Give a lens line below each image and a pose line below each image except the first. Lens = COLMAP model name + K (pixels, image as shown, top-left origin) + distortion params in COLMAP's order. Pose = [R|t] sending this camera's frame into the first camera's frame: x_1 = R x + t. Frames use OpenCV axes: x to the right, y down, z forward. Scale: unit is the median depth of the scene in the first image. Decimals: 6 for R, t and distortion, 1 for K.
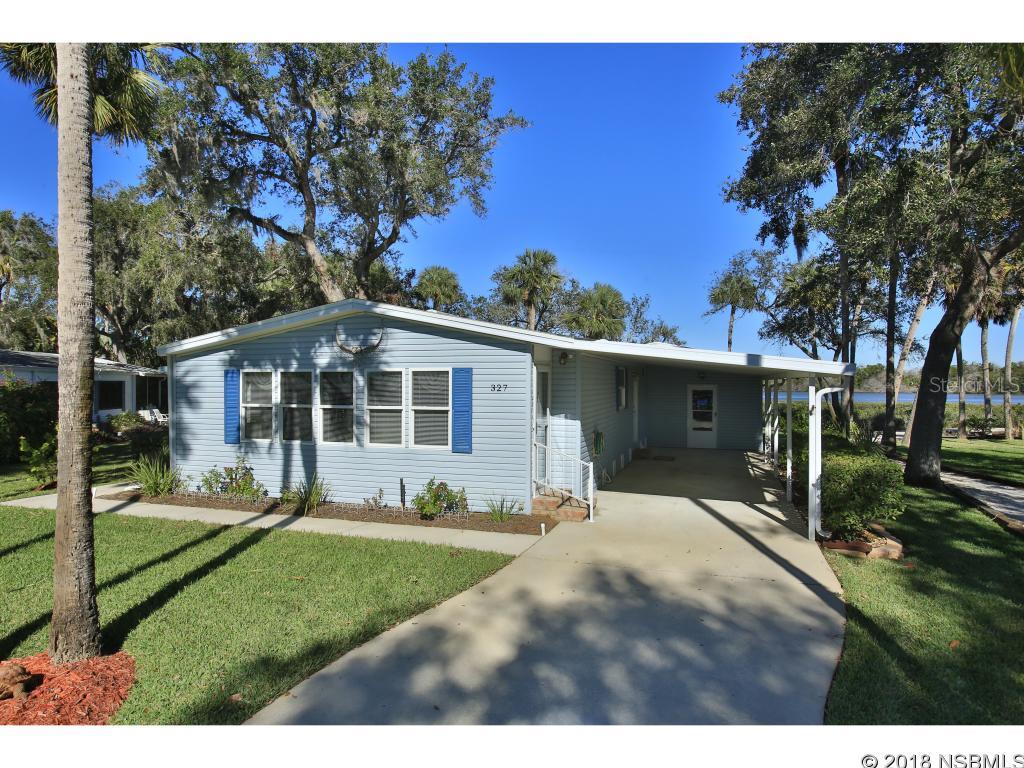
lens RADIAL K [[639.5, 0, 512.0], [0, 639.5, 384.0], [0, 0, 1]] dist [-0.026166, -0.000083]
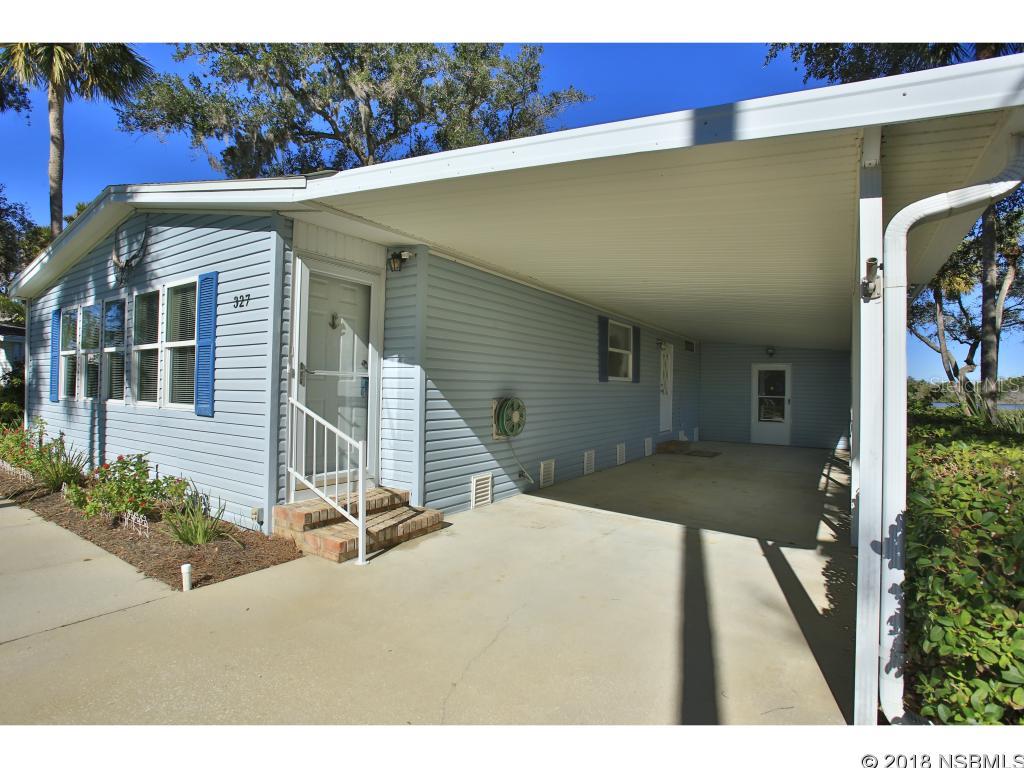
lens RADIAL K [[508.4, 0, 512.0], [0, 508.4, 384.0], [0, 0, 1]] dist [-0.036011, 0.000232]
pose [[0.961169, 0.013584, -0.275626, 0.306323], [-0.017422, 0.999782, -0.011479, 0.073569], [0.275411, 0.015835, 0.961196, 0.599114]]
